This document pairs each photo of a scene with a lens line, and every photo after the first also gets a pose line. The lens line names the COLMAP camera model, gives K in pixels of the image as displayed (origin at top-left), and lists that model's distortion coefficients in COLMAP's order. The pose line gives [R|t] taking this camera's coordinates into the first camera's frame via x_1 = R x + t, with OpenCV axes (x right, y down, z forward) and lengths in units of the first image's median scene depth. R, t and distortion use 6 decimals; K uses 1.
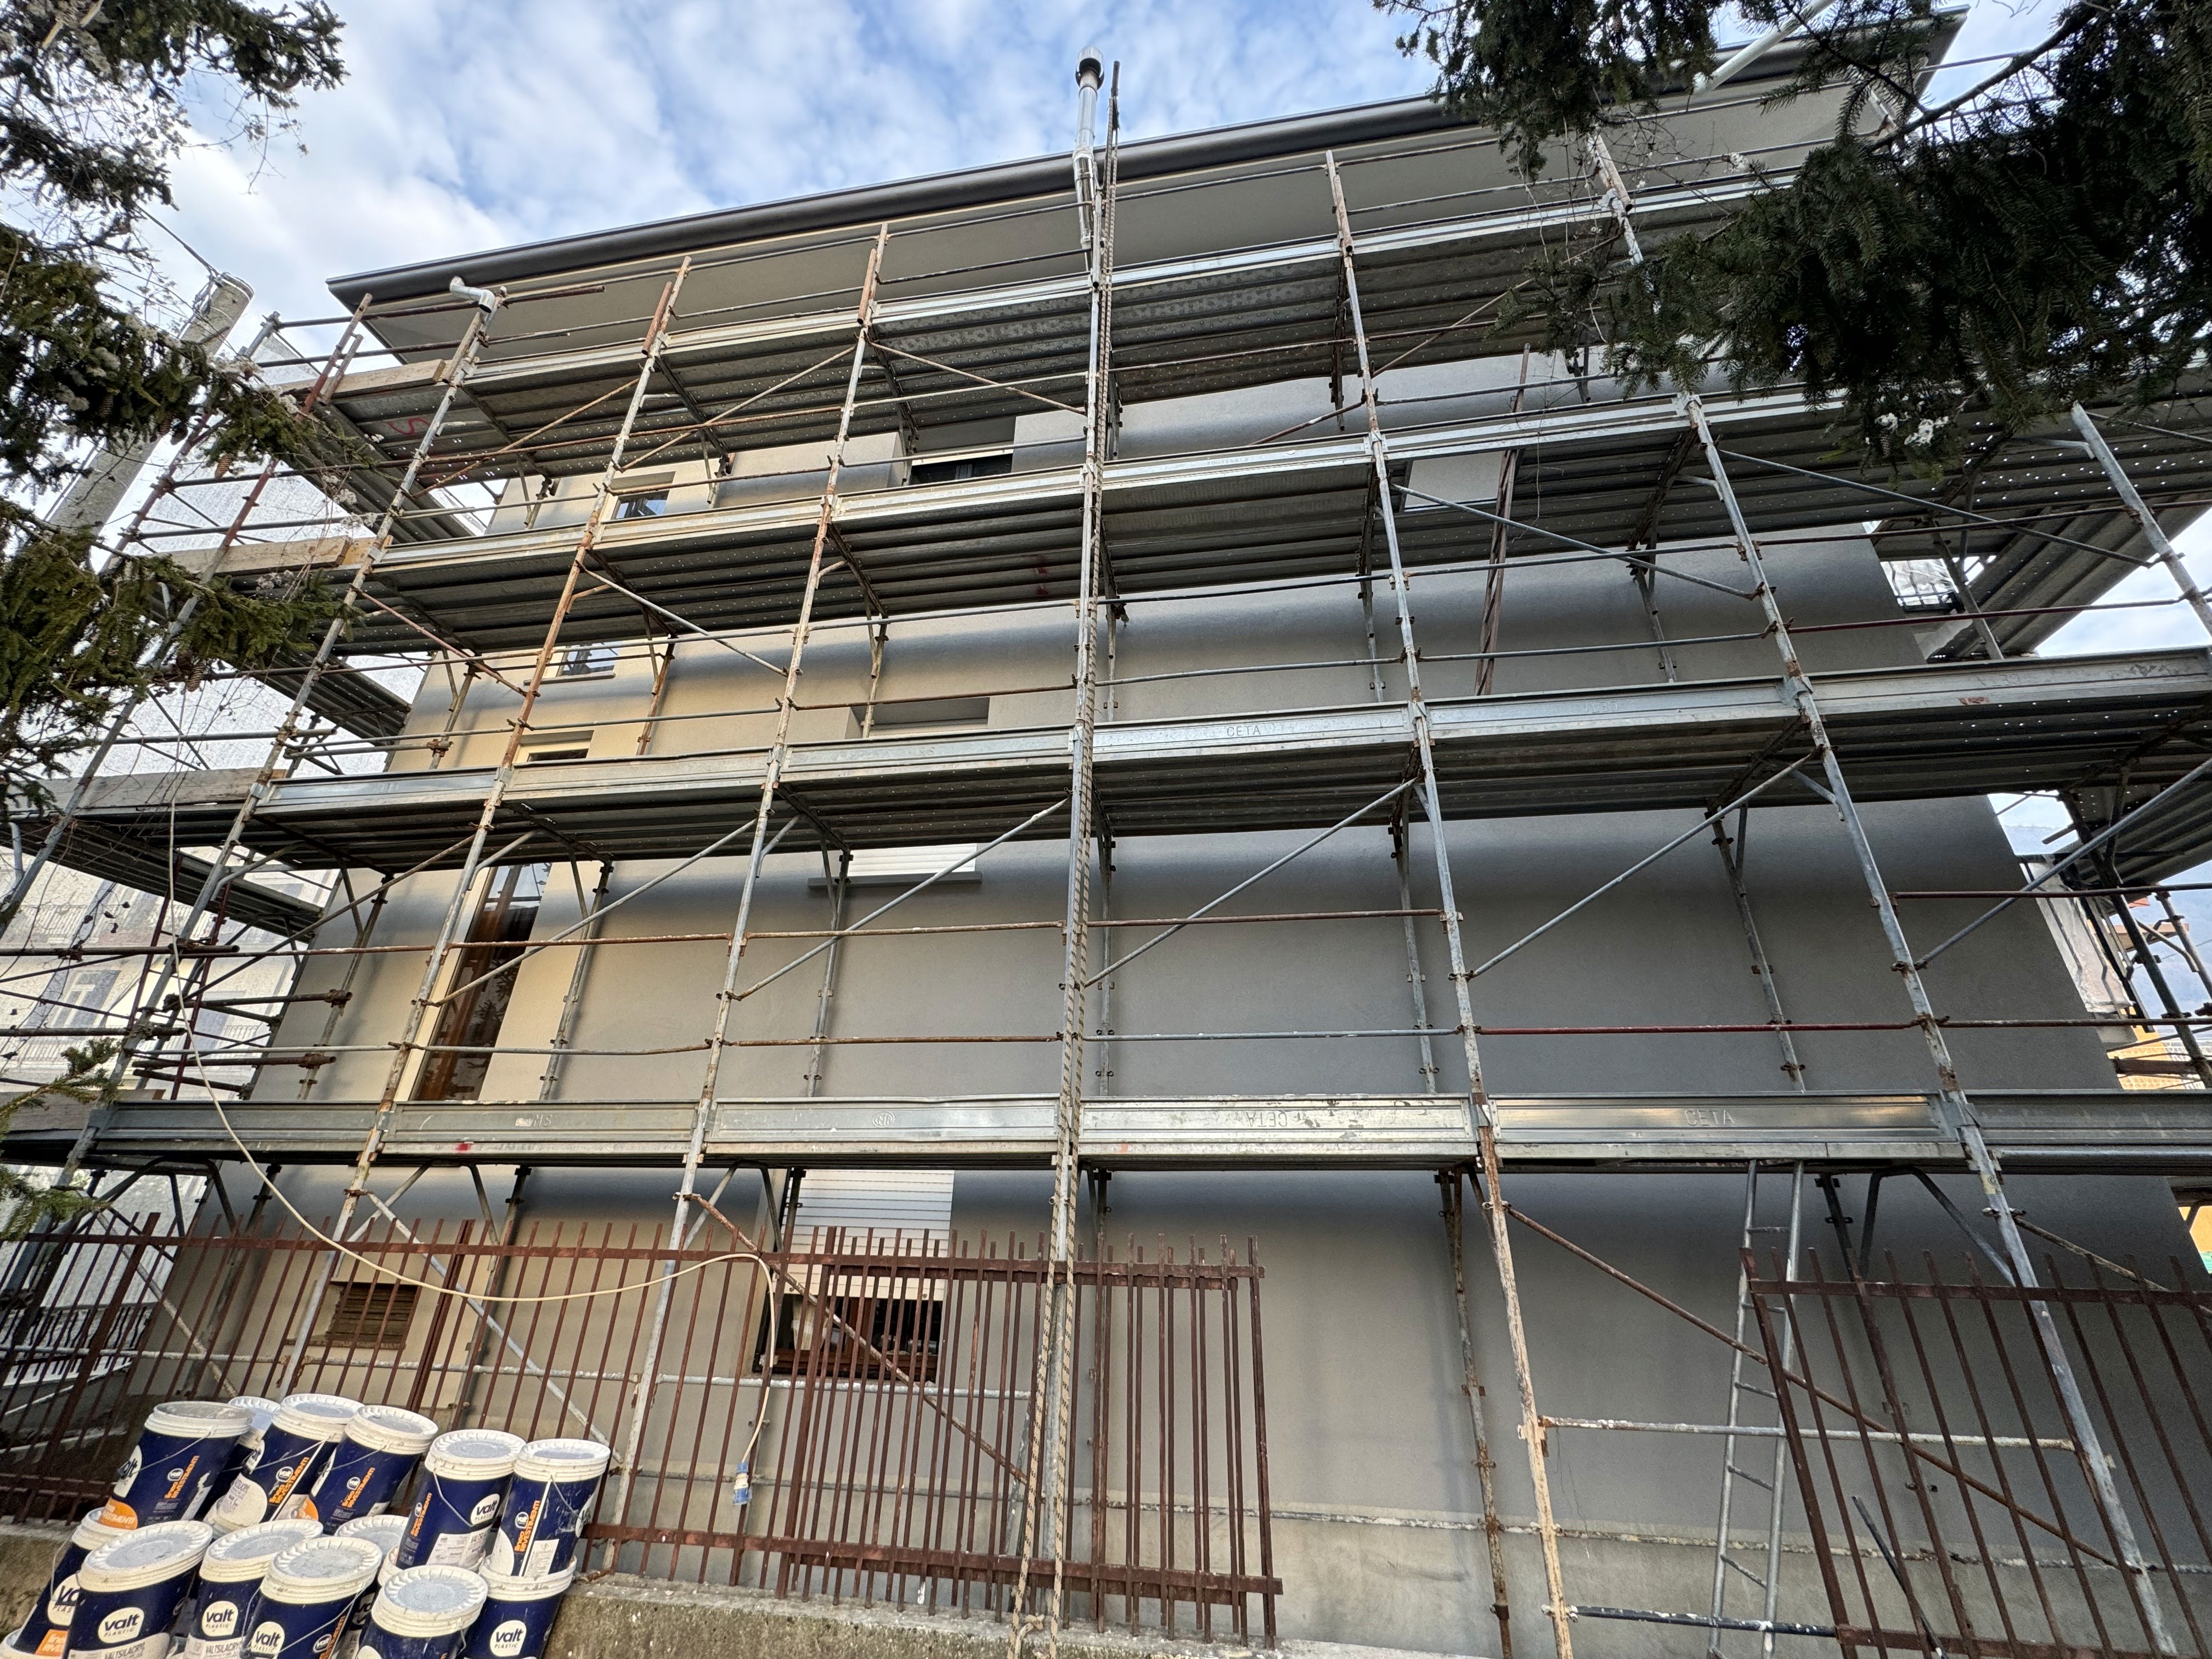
lens RADIAL K [[816.5, 0, 1110.4], [0, 816.5, 923.4], [0, 0, 1]] dist [-0.002608, -0.000055]
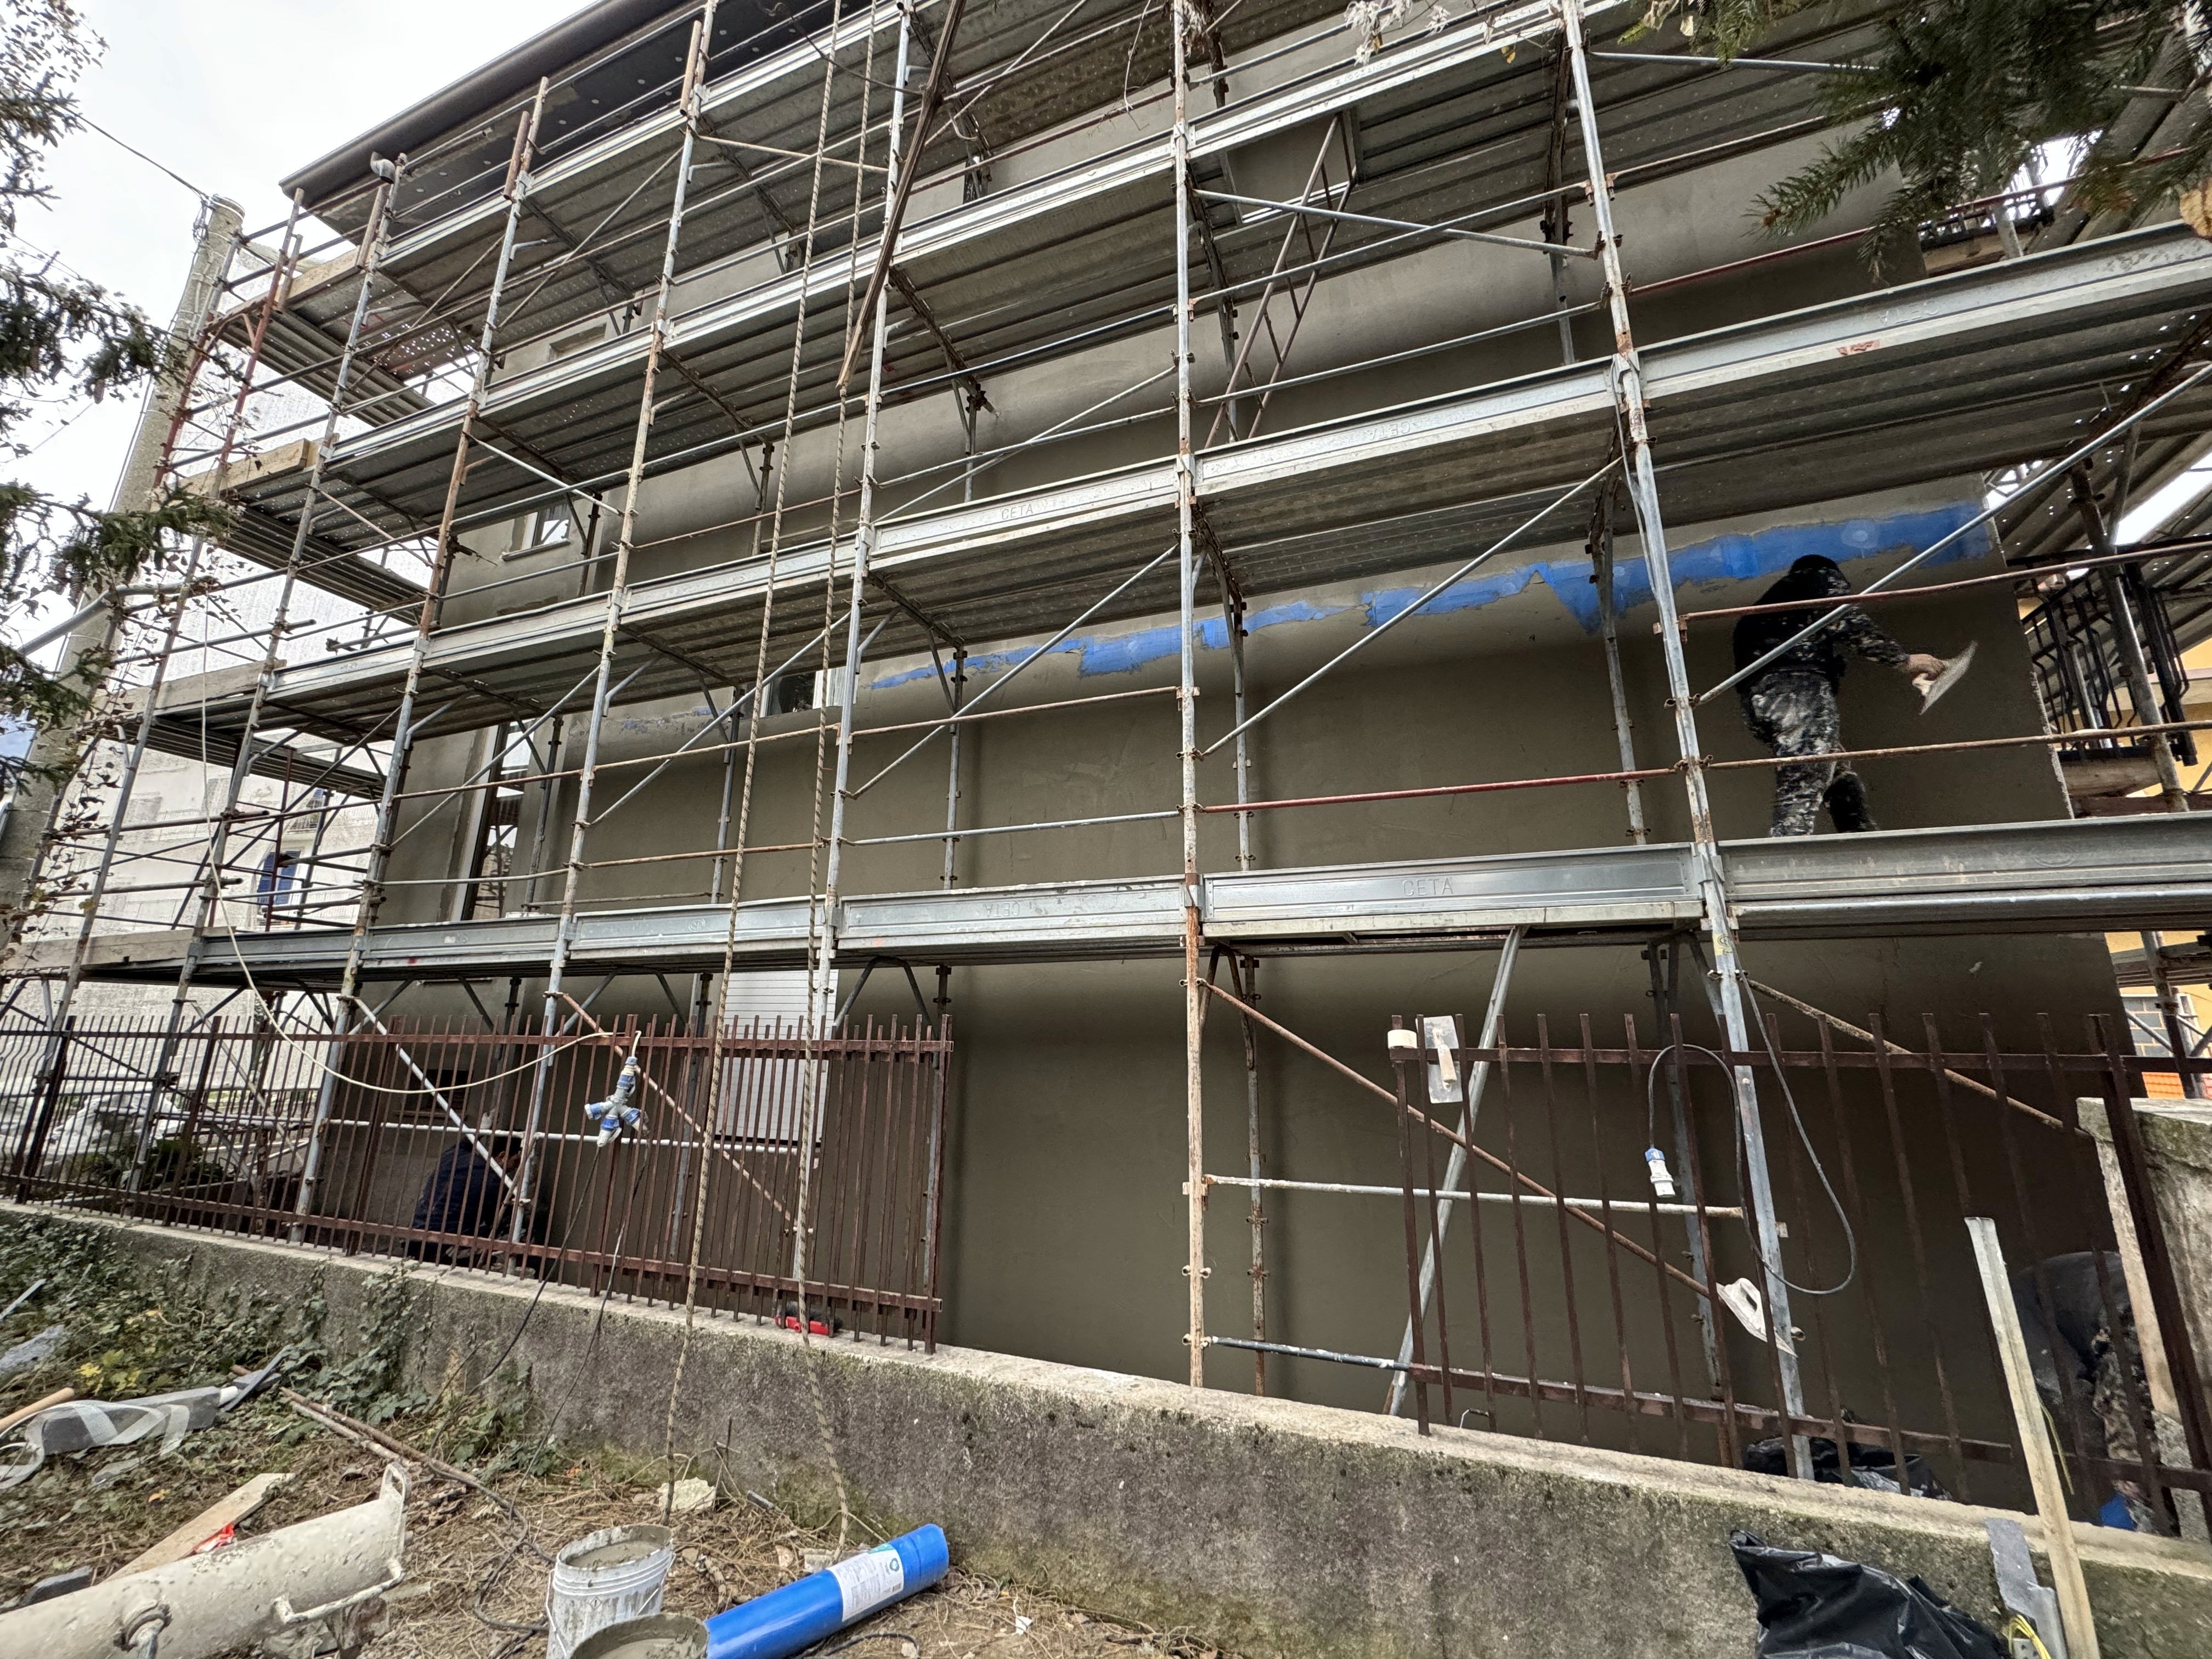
lens RADIAL K [[878.6, 0, 1113.2], [0, 878.6, 828.8], [0, 0, 1]] dist [-0.001170, 0.000003]
pose [[0.974460, -0.066192, -0.214584, 0.437267], [0.096687, 0.986133, 0.134879, -0.000177], [0.202681, -0.152182, 0.967348, -0.033831]]
